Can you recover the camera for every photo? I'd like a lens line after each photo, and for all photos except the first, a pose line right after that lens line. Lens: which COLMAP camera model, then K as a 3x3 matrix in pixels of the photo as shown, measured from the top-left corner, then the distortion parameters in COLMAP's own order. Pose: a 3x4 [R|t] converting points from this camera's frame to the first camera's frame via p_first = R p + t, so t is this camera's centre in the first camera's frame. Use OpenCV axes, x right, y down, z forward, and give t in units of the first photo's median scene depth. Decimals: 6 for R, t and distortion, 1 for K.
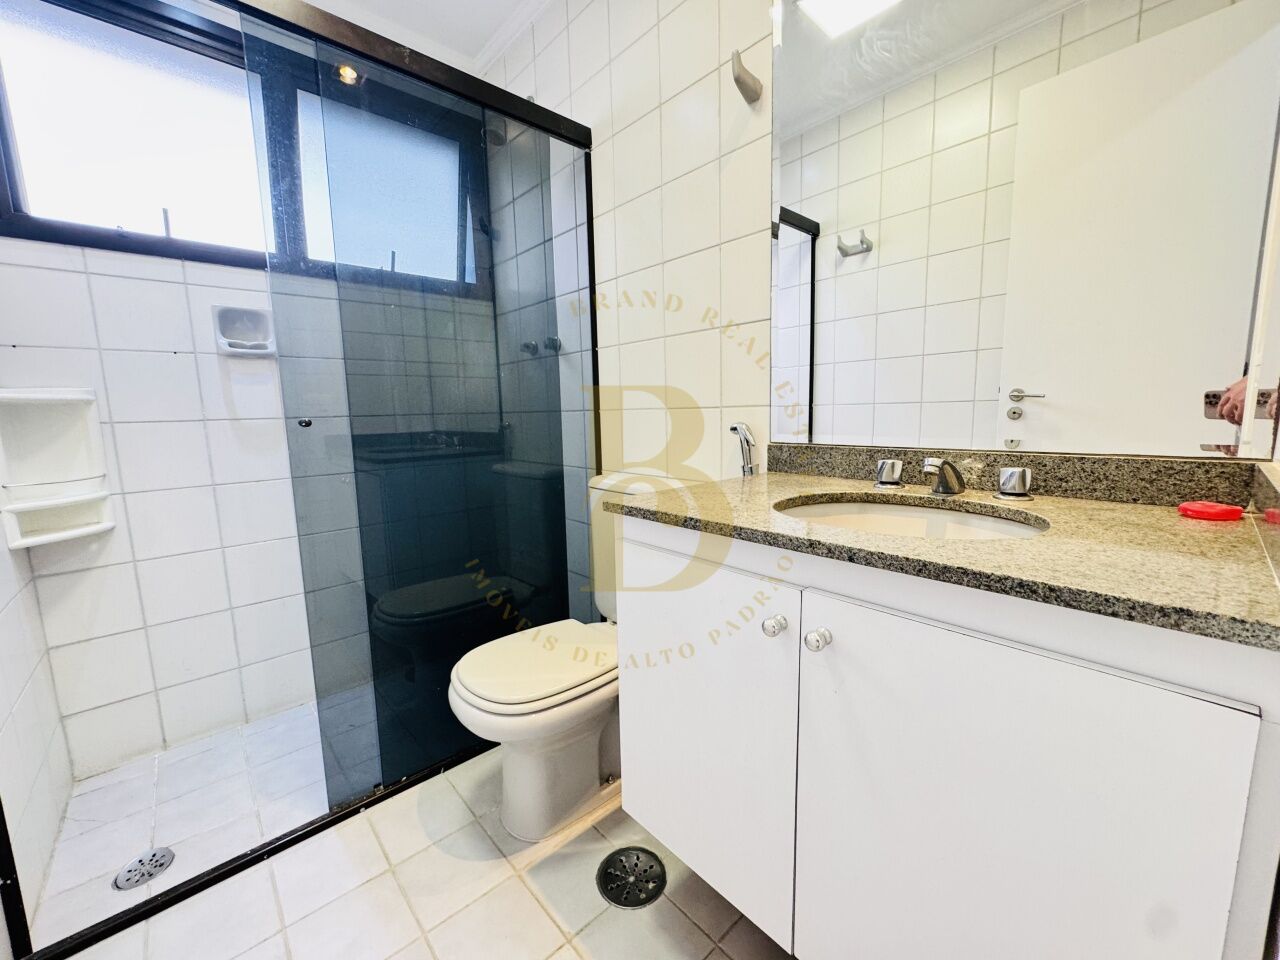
lens RADIAL K [[512.9, 0, 640.4], [0, 512.9, 480.8], [0, 0, 1]] dist [-0.006902, 0.001359]
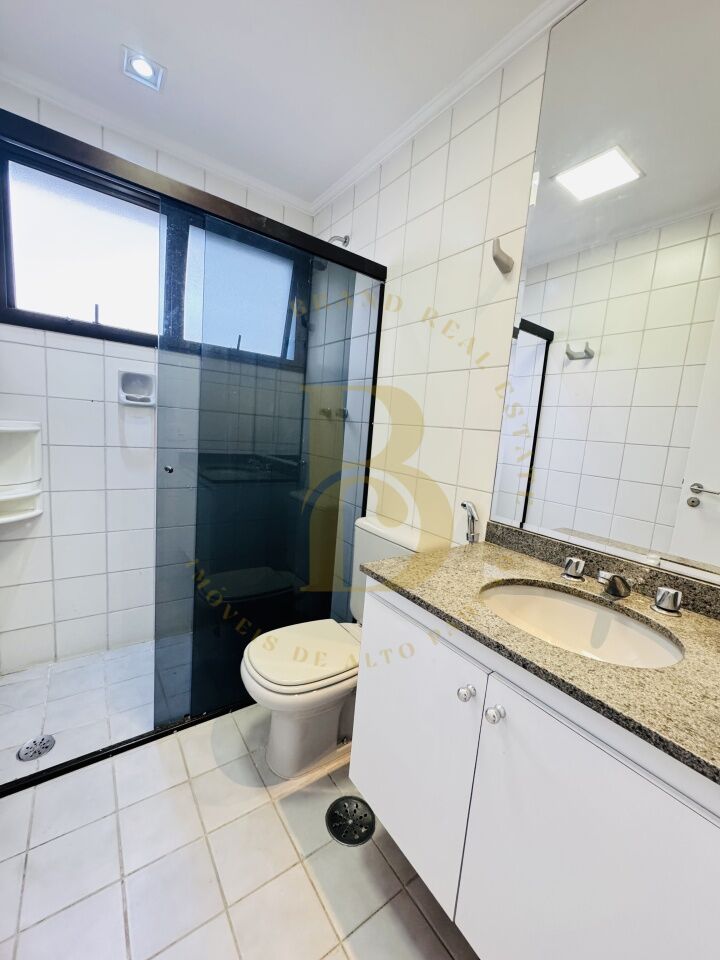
lens RADIAL K [[384.7, 0, 360.9], [0, 384.7, 479.3], [0, 0, 1]] dist [-0.006902, 0.001359]
pose [[0.988156, 0.116974, -0.099320, 0.004720], [-0.117209, 0.993101, 0.003491, -0.127414], [0.099043, 0.008192, 0.995049, -0.040367]]
